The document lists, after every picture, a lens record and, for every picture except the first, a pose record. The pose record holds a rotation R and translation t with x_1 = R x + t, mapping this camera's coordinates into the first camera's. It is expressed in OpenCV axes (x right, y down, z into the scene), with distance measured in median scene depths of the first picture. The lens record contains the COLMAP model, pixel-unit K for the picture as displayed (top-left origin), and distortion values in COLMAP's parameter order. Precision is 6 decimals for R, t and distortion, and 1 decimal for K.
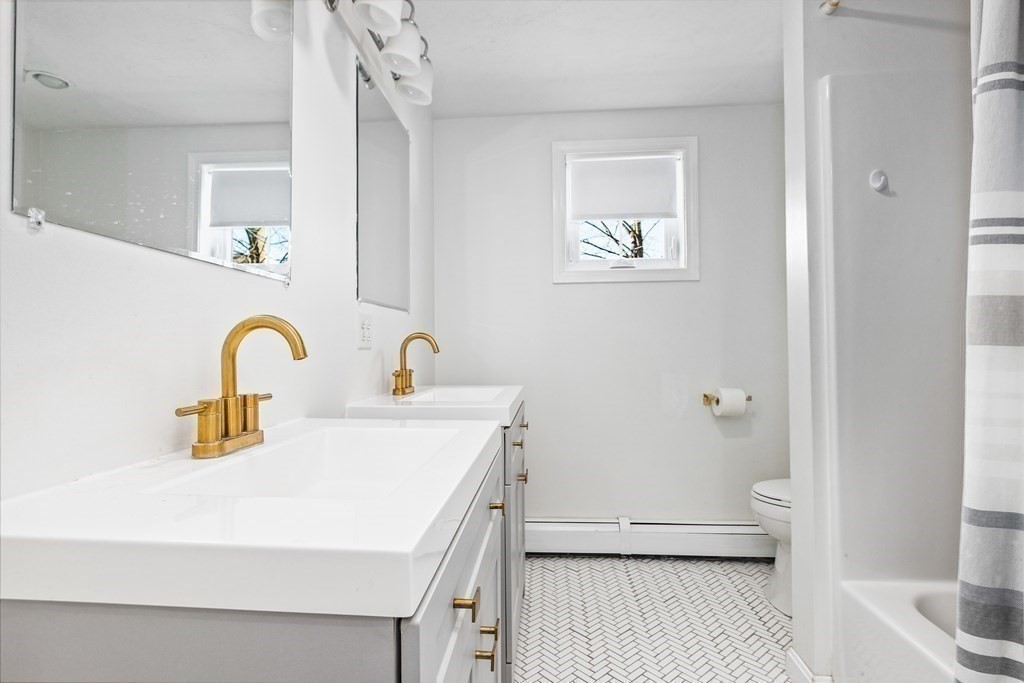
lens RADIAL K [[511.1, 0, 513.4], [0, 511.1, 340.9], [0, 0, 1]] dist [-0.014845, 0.006676]
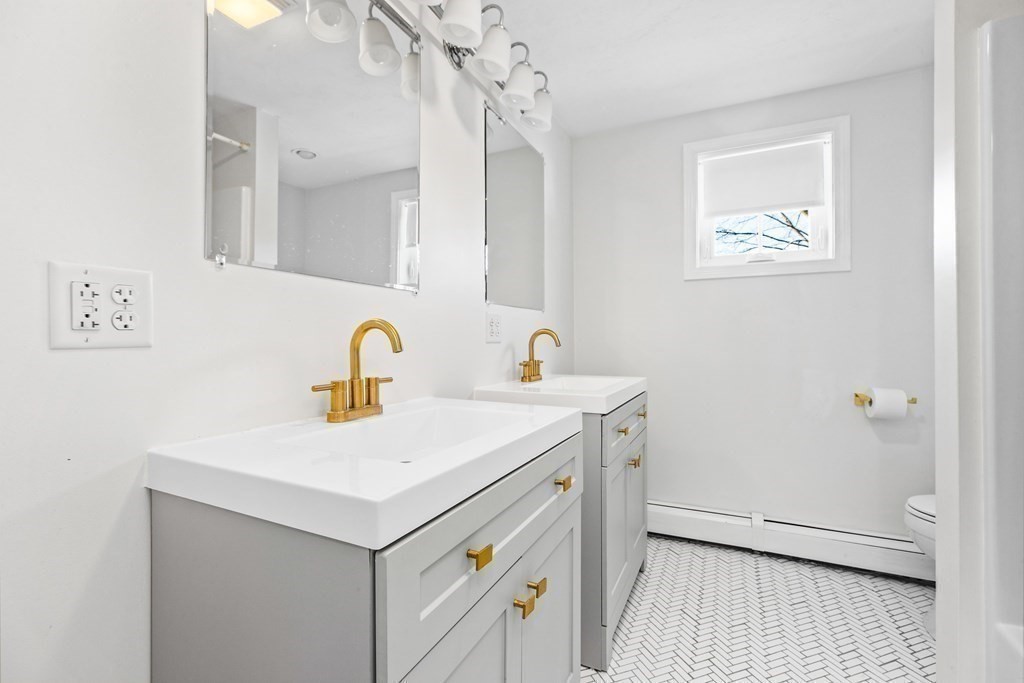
lens RADIAL K [[455.6, 0, 511.0], [0, 455.6, 340.5], [0, 0, 1]] dist [-0.009649, 0.002493]
pose [[0.931184, 0.007318, -0.364476, 0.122374], [-0.001725, 0.999876, 0.015669, -0.005900], [0.364546, -0.013962, 0.931081, 0.005737]]
